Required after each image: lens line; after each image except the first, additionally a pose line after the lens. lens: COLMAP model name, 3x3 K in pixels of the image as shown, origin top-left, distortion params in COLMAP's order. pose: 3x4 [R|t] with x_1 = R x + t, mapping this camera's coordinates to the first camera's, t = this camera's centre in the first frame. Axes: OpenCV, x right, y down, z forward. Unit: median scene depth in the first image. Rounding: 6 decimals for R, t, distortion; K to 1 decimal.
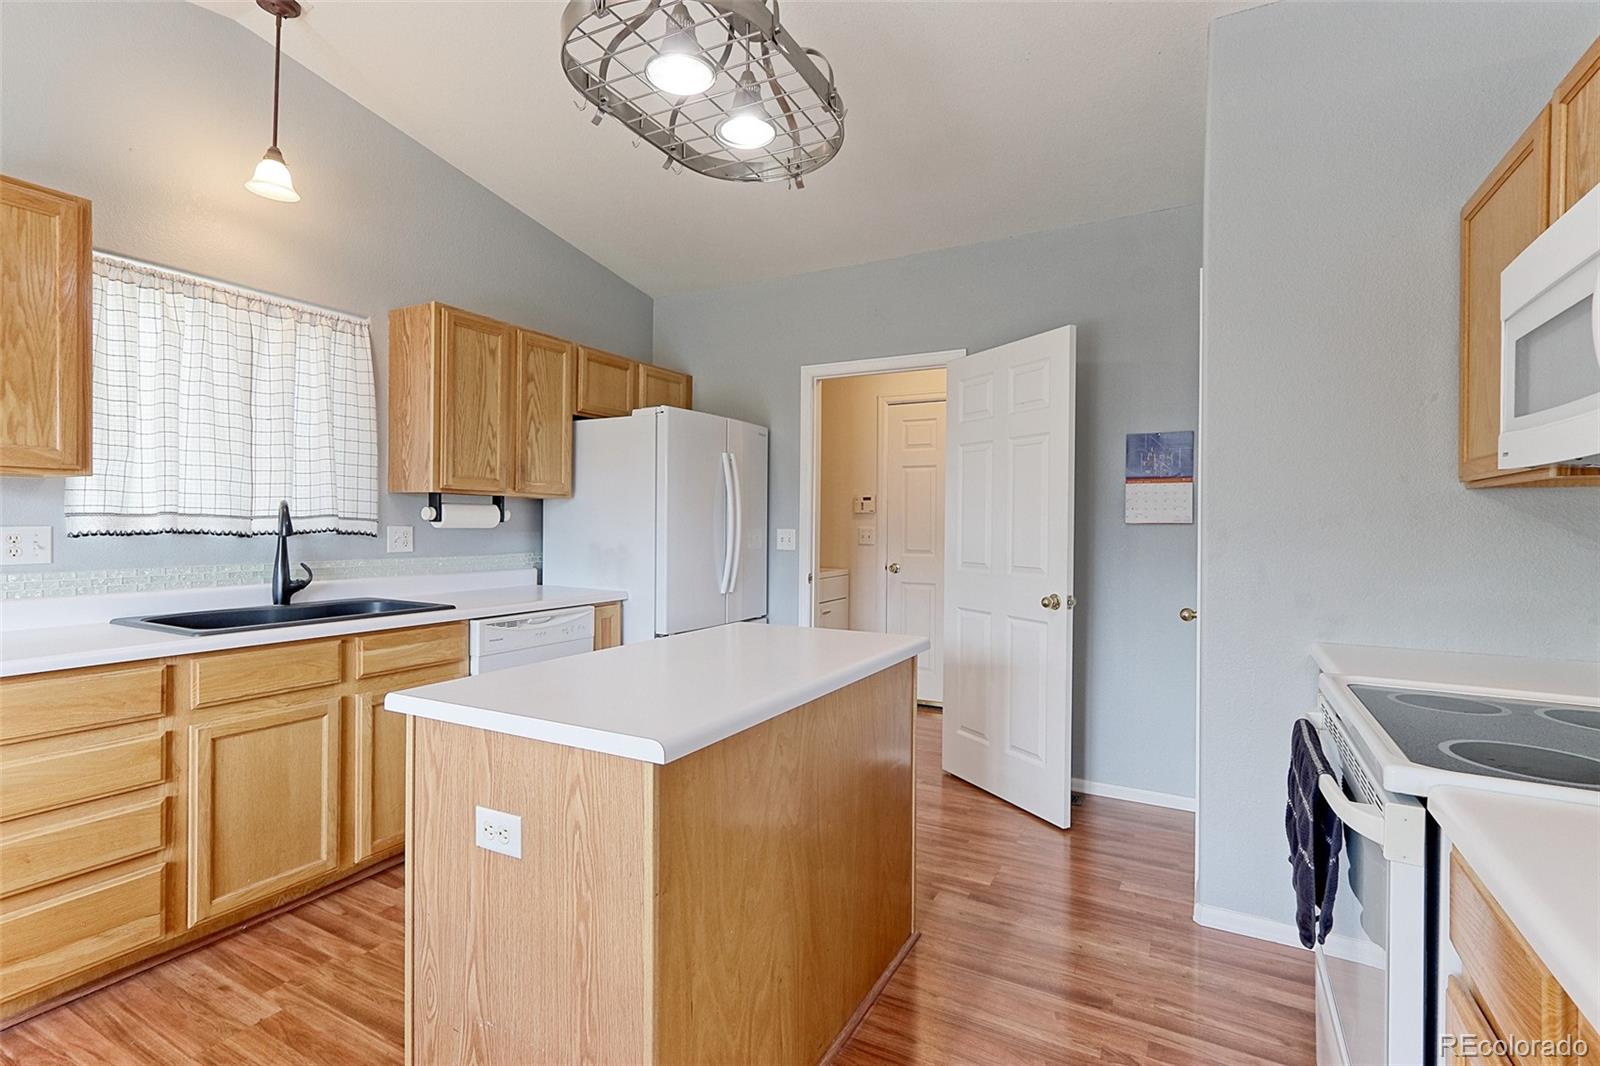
lens RADIAL K [[756.6, 0, 803.1], [0, 756.6, 526.3], [0, 0, 1]] dist [0.007291, 0.001011]
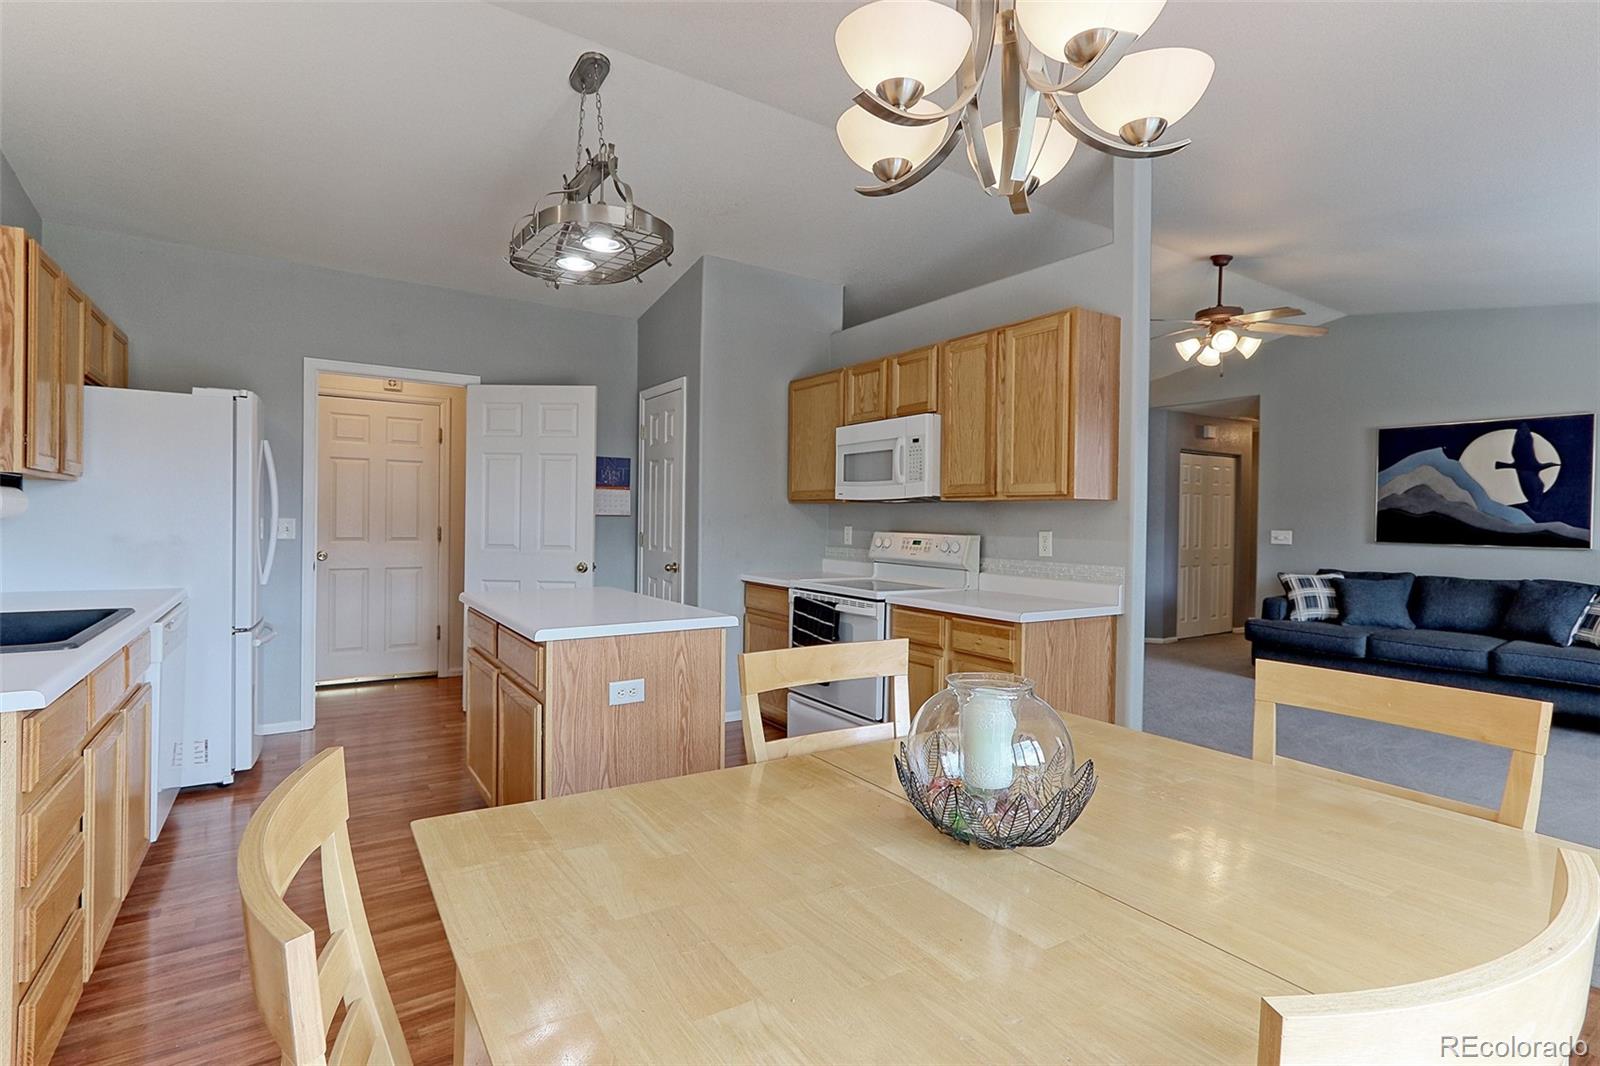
lens RADIAL K [[756.6, 0, 803.1], [0, 756.6, 526.3], [0, 0, 1]] dist [0.007291, 0.001011]
pose [[0.457807, -0.009848, 0.888997, -0.884529], [-0.006541, 0.999874, 0.014445, -0.007658], [-0.889027, -0.012428, 0.457685, -0.088449]]
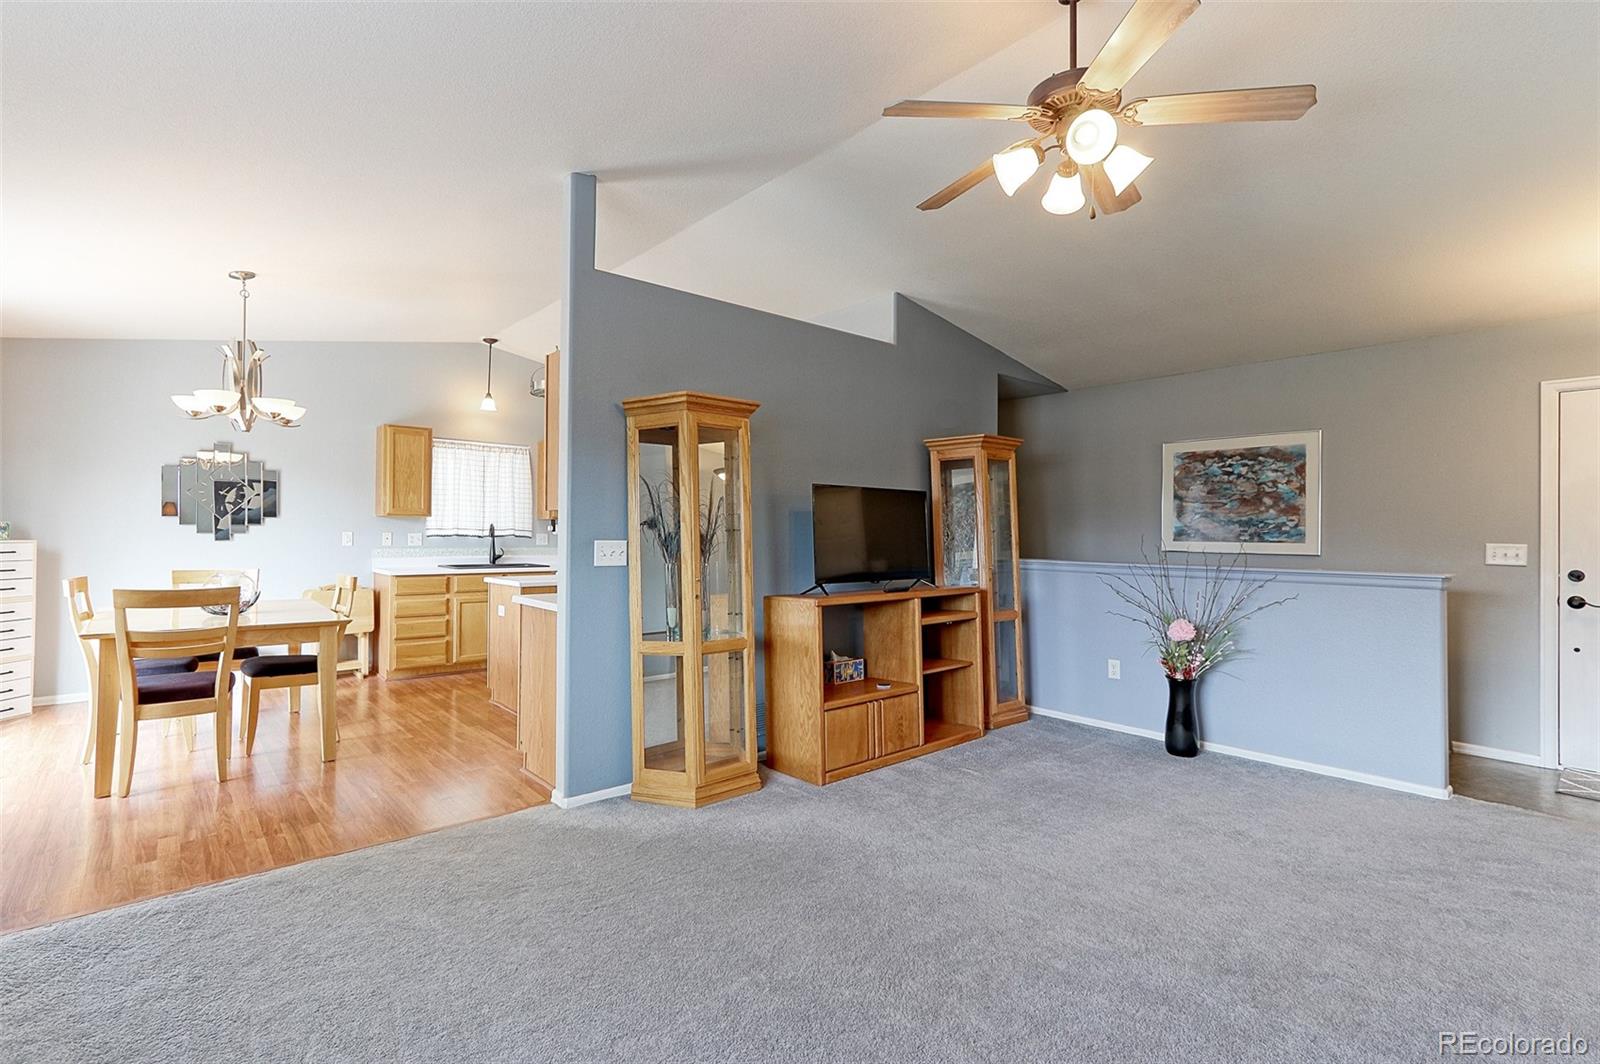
lens RADIAL K [[756.6, 0, 803.1], [0, 756.6, 525.3], [0, 0, 1]] dist [0.007291, 0.001011]
pose [[0.938358, -0.004371, -0.345638, 1.190090], [-0.001641, 0.999852, -0.017099, 0.014736], [0.345662, 0.016613, 0.938212, -1.049612]]
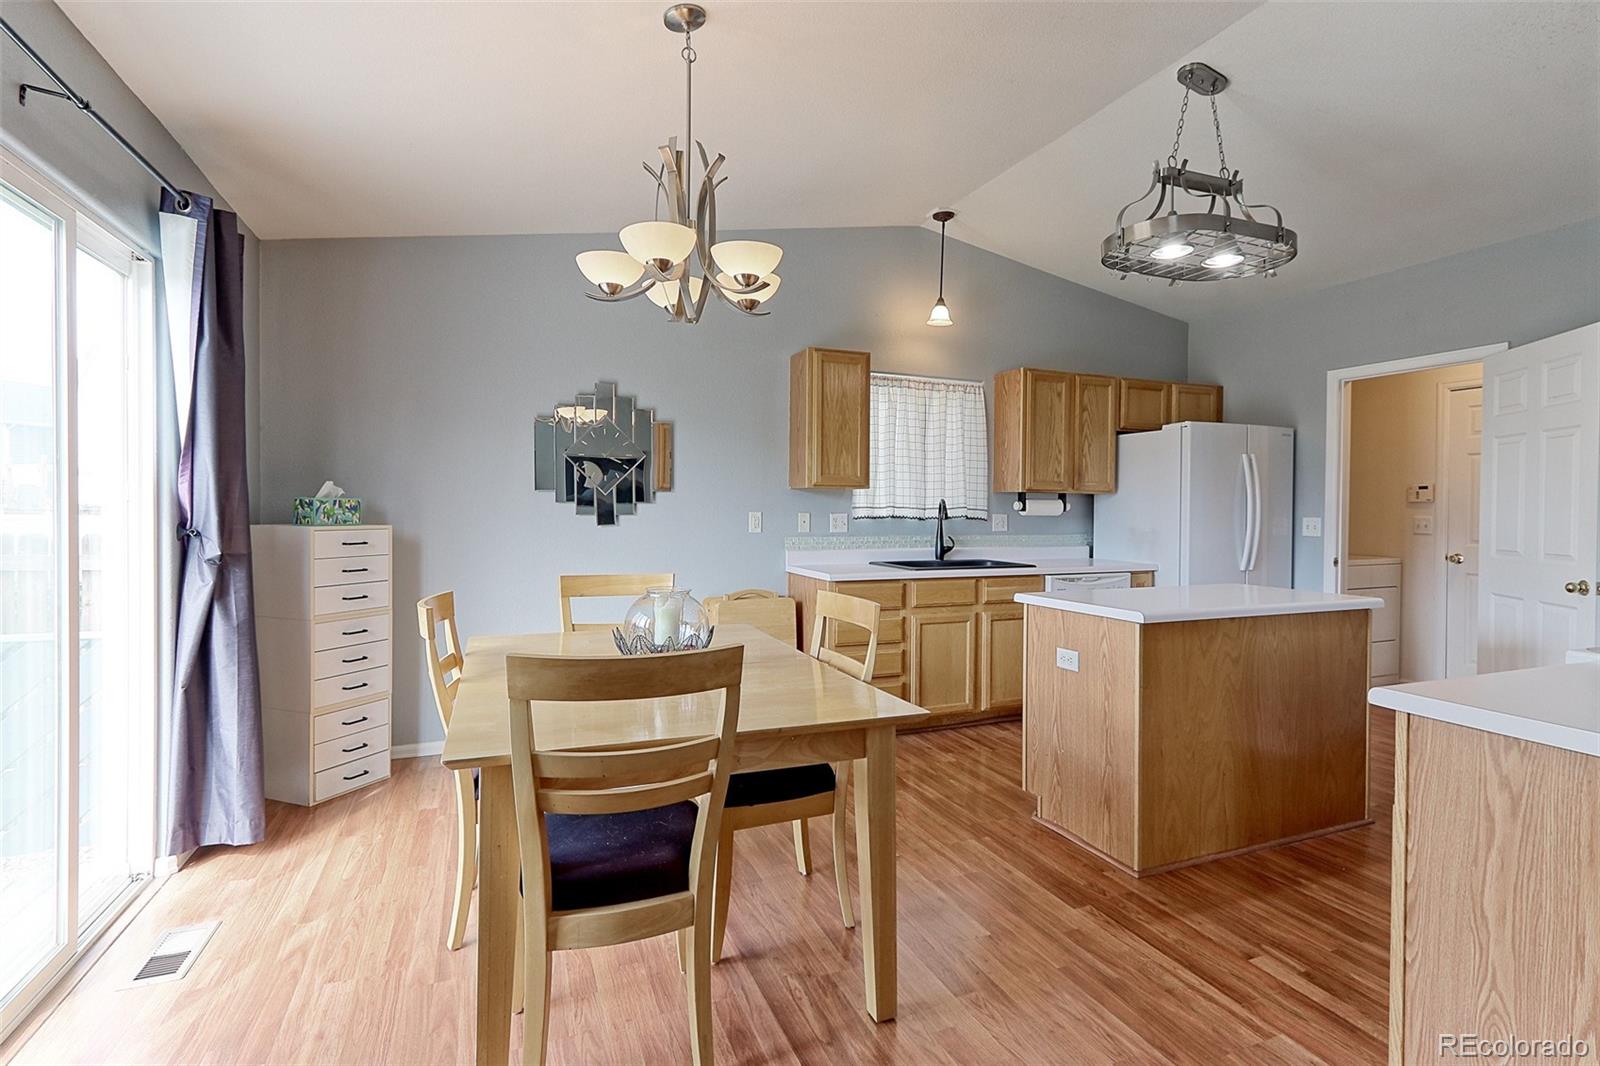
lens RADIAL K [[794.8, 0, 820.7], [0, 794.8, 519.0], [0, 0, 1]] dist [0.010933, 0.000415]
pose [[0.785097, 0.005744, -0.619346, 0.208397], [-0.003292, 0.999982, 0.005101, 0.003007], [0.619364, -0.001966, 0.785102, -0.565205]]
